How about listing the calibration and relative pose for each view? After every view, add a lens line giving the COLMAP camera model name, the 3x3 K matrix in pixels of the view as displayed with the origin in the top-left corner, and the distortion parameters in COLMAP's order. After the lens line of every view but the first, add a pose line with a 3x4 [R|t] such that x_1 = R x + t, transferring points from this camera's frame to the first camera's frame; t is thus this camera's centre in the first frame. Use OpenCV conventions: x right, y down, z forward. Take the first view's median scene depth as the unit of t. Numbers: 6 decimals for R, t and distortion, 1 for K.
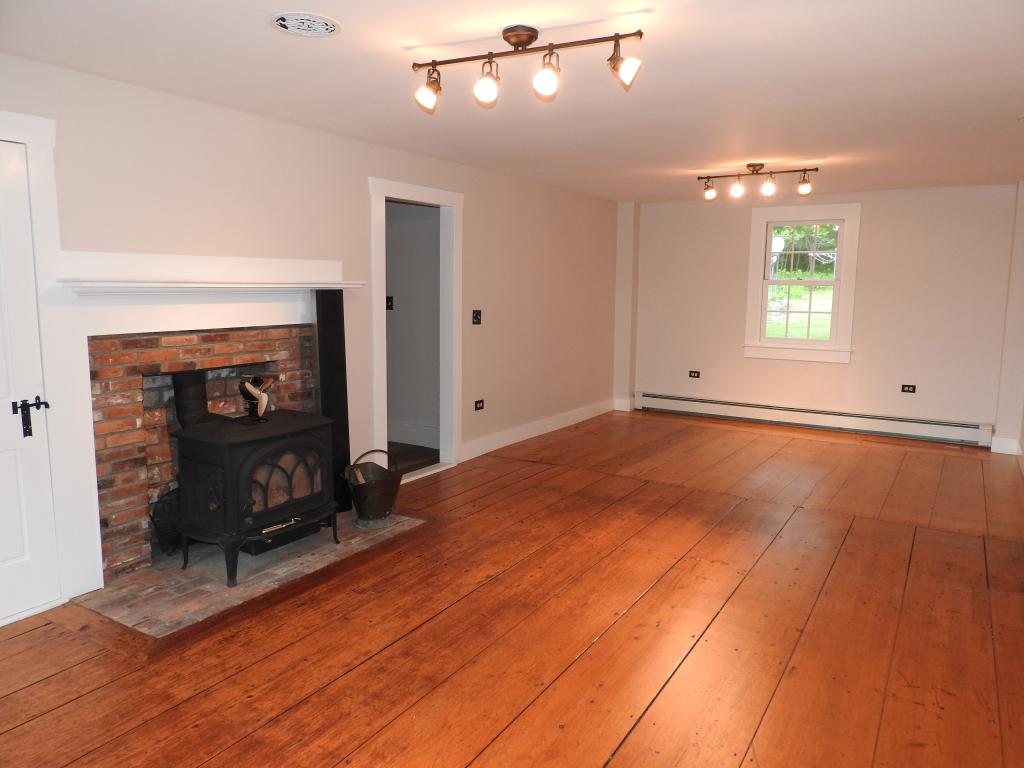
lens RADIAL K [[731.6, 0, 515.9], [0, 731.6, 386.7], [0, 0, 1]] dist [0.014303, -0.017474]
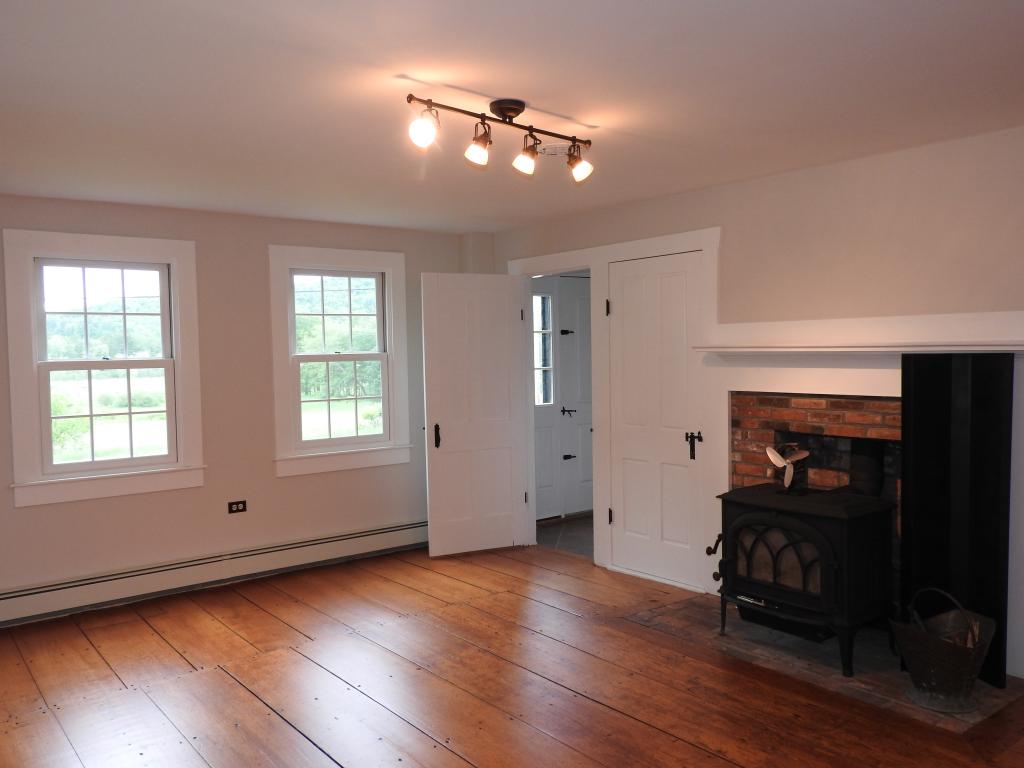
lens RADIAL K [[824.2, 0, 513.6], [0, 824.2, 385.7], [0, 0, 1]] dist [0.023853, -0.022990]
pose [[-0.352034, 0.042022, -0.935043, 0.754631], [-0.117254, 0.989142, 0.088599, -0.140397], [0.928614, 0.140827, -0.343284, 1.005921]]
